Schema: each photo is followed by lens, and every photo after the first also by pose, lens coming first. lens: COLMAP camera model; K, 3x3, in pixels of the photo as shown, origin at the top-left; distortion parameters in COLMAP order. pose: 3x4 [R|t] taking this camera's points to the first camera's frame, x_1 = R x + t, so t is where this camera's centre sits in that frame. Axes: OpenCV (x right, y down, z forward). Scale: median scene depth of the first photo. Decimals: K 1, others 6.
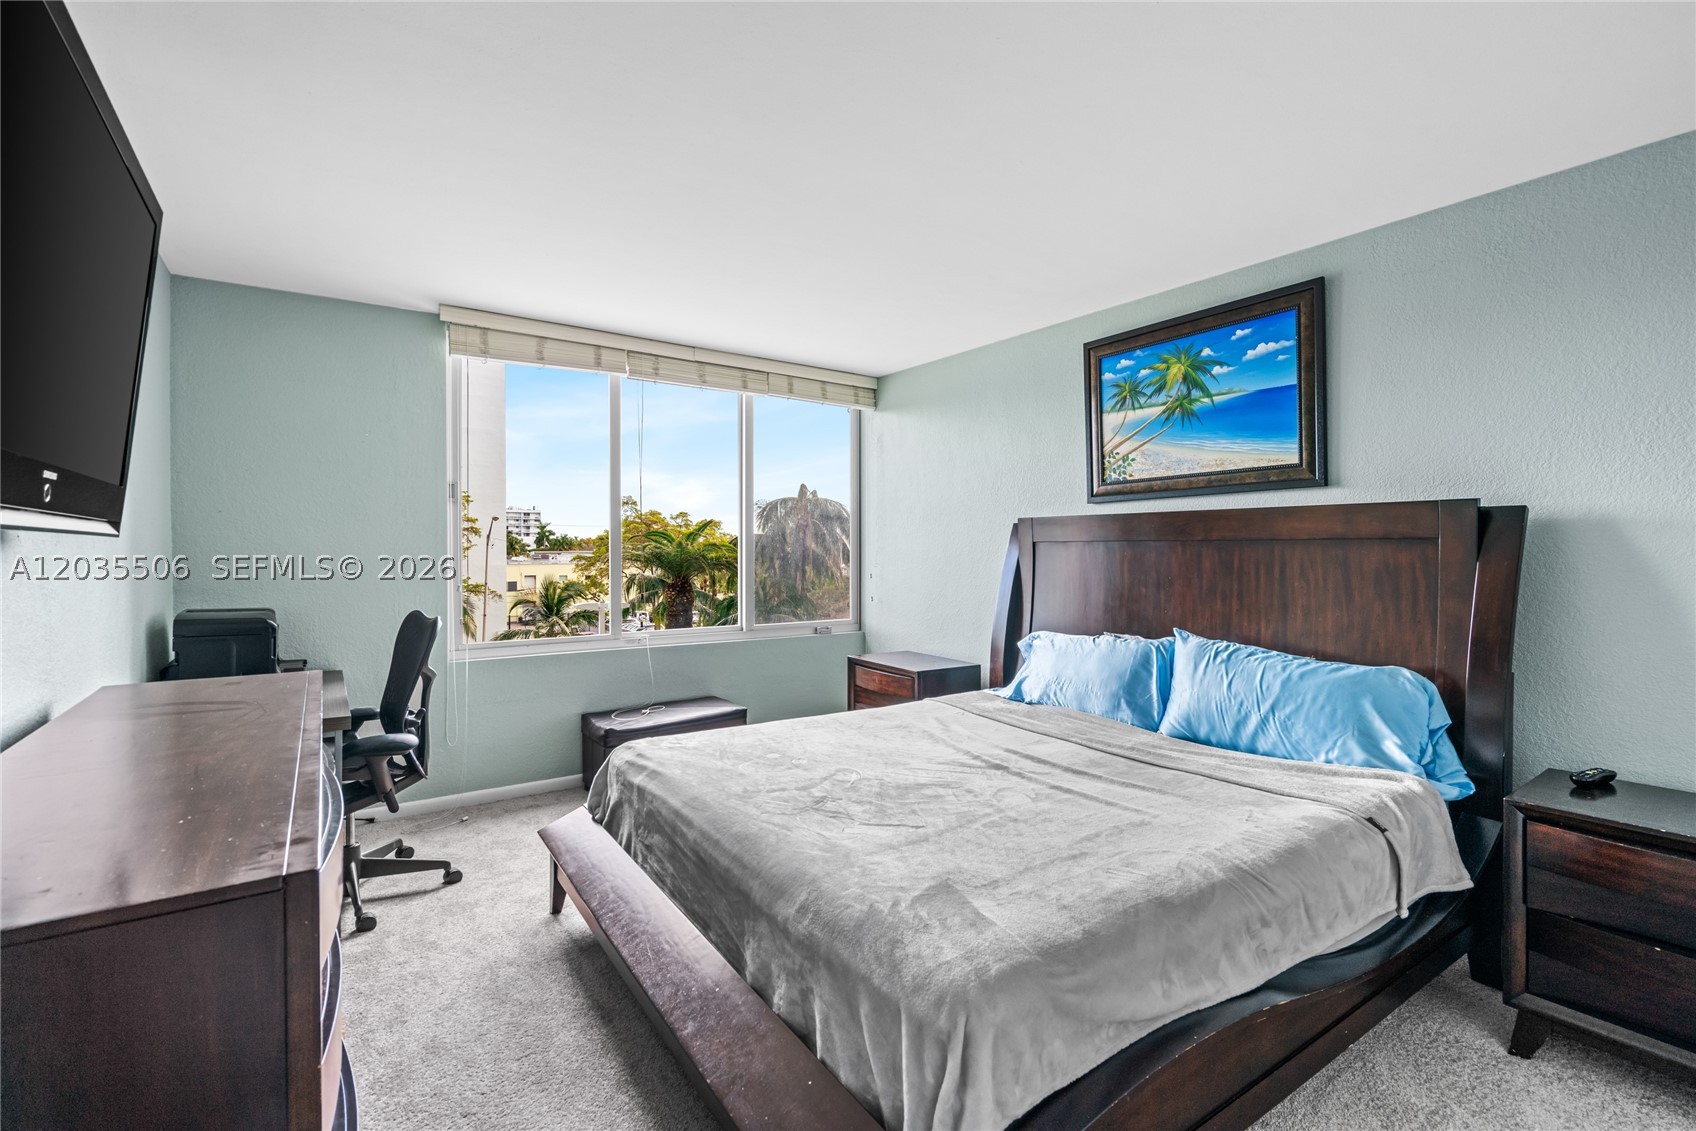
lens RADIAL K [[762.7, 0, 852.4], [0, 762.7, 560.3], [0, 0, 1]] dist [-0.012280, 0.007071]
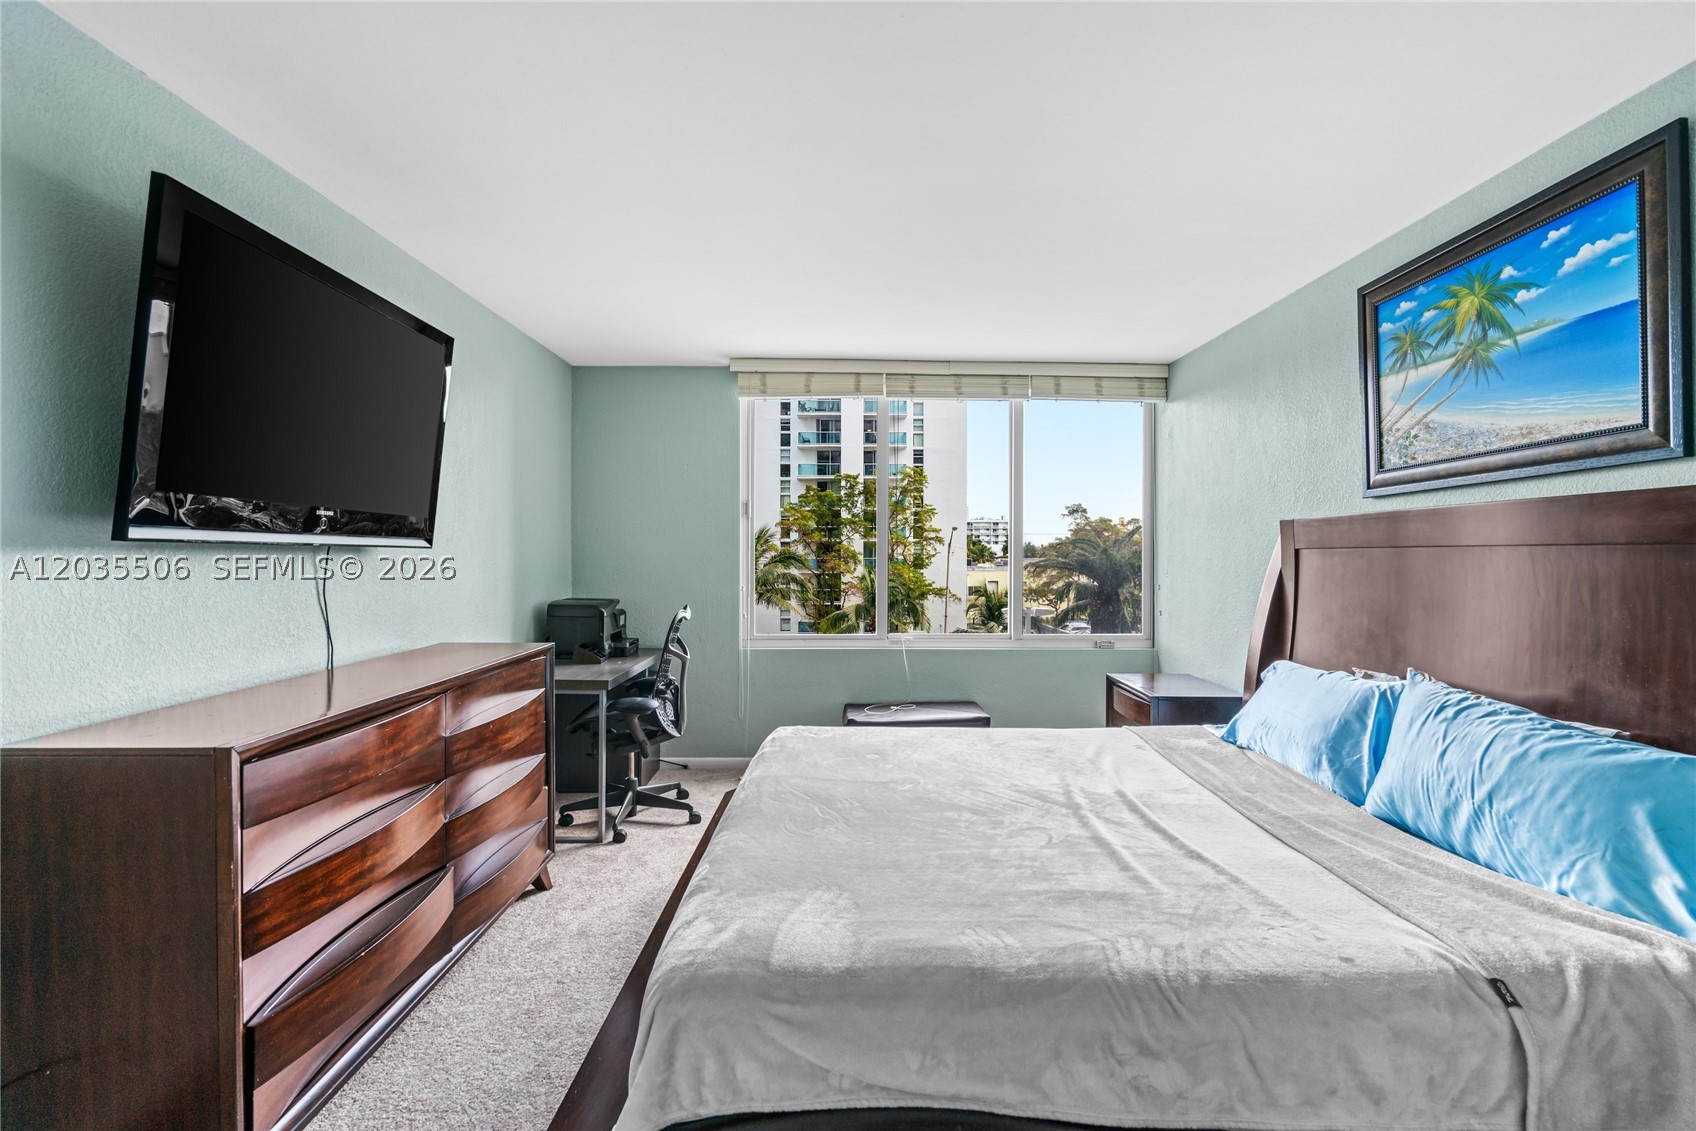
lens RADIAL K [[754.7, 0, 838.7], [0, 754.7, 563.3], [0, 0, 1]] dist [-0.003783, 0.000450]
pose [[0.827815, 0.007617, -0.560949, 0.358862], [-0.010956, 0.999937, -0.002591, -0.002134], [0.560894, 0.008291, 0.827846, 0.101433]]
